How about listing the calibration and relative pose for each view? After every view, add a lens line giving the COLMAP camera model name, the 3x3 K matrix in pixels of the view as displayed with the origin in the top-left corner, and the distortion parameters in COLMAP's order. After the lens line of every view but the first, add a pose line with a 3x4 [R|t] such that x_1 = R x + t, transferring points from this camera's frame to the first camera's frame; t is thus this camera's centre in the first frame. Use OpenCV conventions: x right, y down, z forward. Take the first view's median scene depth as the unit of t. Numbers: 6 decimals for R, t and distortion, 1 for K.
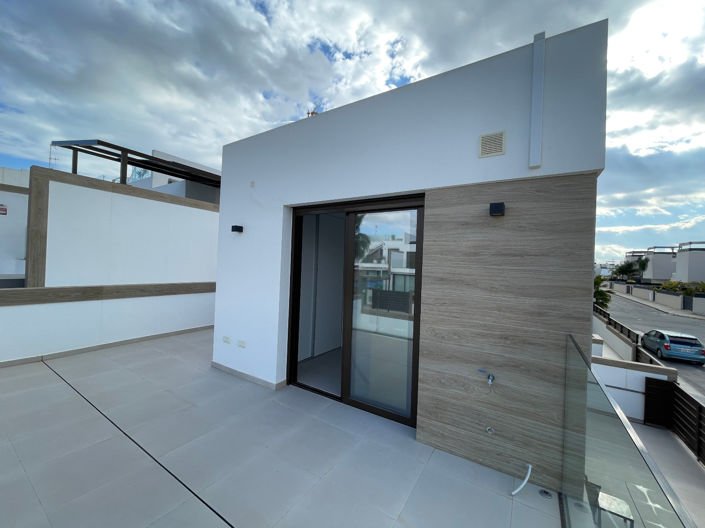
lens RADIAL K [[283.1, 0, 349.8], [0, 283.1, 262.6], [0, 0, 1]] dist [-0.002141, 0.000322]
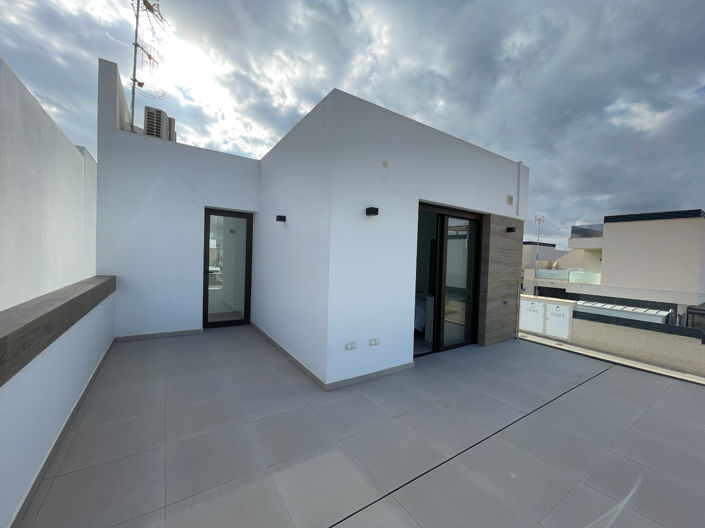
lens RADIAL K [[283.1, 0, 349.8], [0, 283.1, 262.6], [0, 0, 1]] dist [-0.002141, 0.000322]
pose [[0.407145, -0.046276, 0.912191, -1.696716], [-0.026245, 0.997711, 0.062328, -0.024931], [-0.912987, -0.049317, 0.404998, 0.999049]]
